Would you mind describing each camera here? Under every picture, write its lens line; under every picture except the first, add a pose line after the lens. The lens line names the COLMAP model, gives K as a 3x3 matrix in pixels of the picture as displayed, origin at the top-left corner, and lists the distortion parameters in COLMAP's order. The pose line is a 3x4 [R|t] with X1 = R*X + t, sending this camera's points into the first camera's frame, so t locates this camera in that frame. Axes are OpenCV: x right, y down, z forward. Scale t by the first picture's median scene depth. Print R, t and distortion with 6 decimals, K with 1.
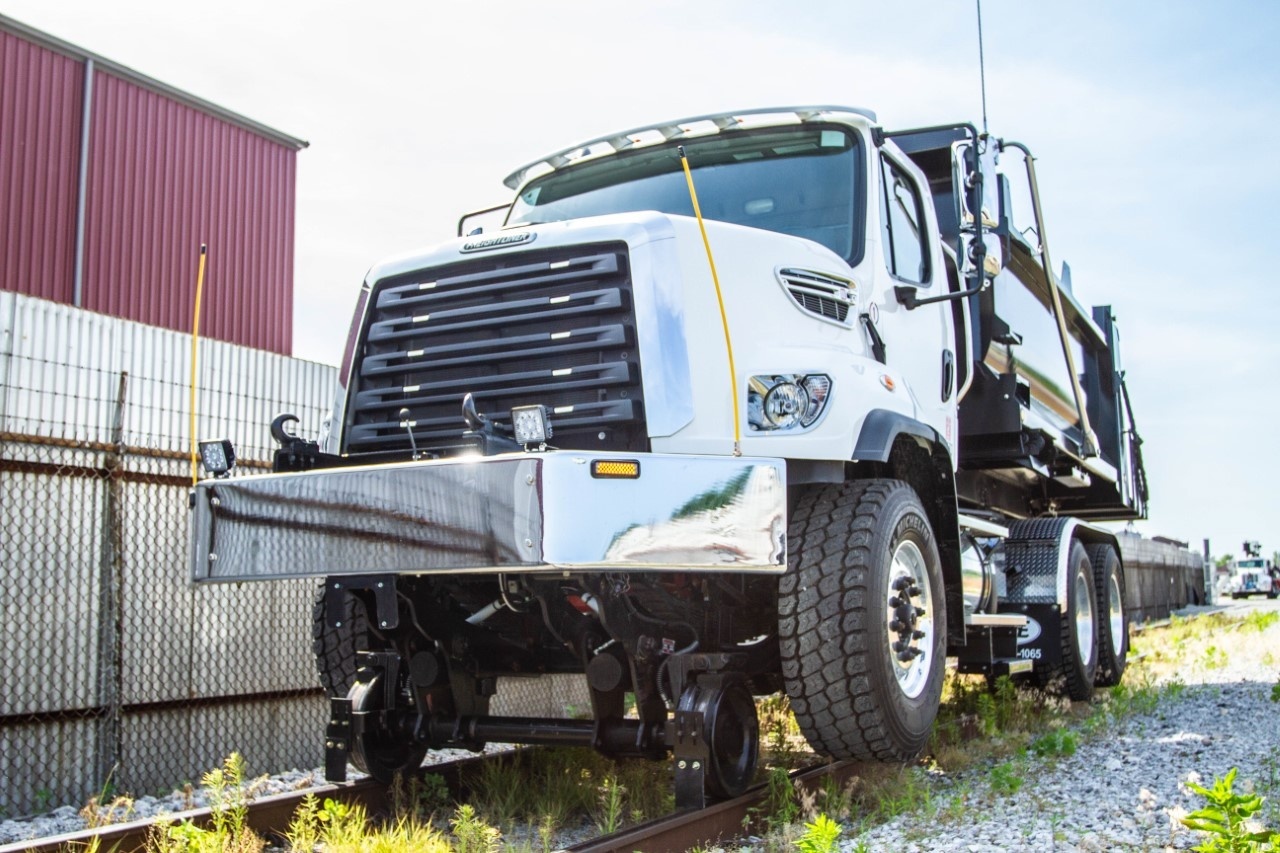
lens RADIAL K [[1370.6, 0, 638.5], [0, 1370.6, 426.2], [0, 0, 1]] dist [-0.040079, 0.000000]
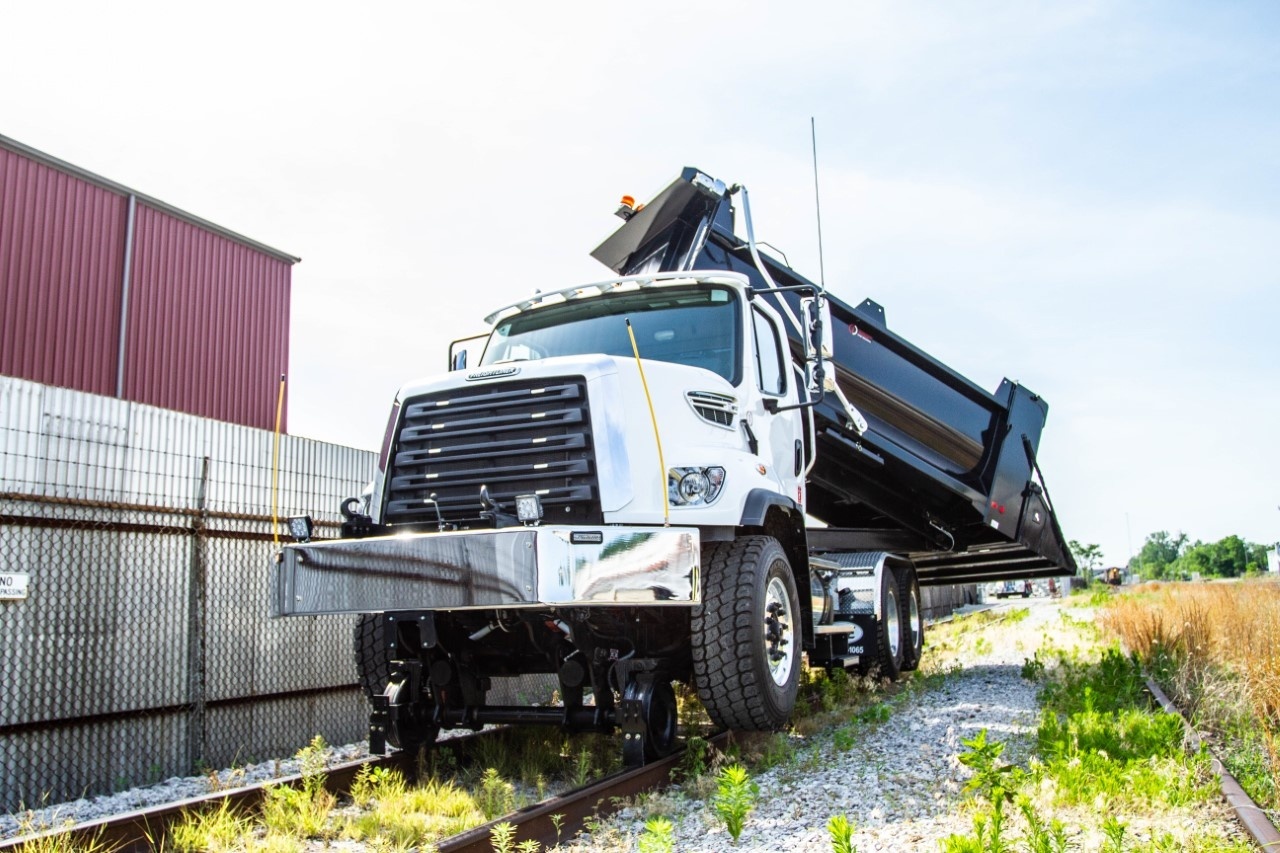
lens RADIAL K [[1061.3, 0, 644.2], [0, 1061.3, 424.5], [0, 0, 1]] dist [-0.073997, 0.021846]
pose [[0.995943, -0.002719, 0.089948, -0.043364], [0.006583, 0.999067, -0.042689, -0.031320], [-0.089748, 0.043108, 0.995031, -0.115197]]
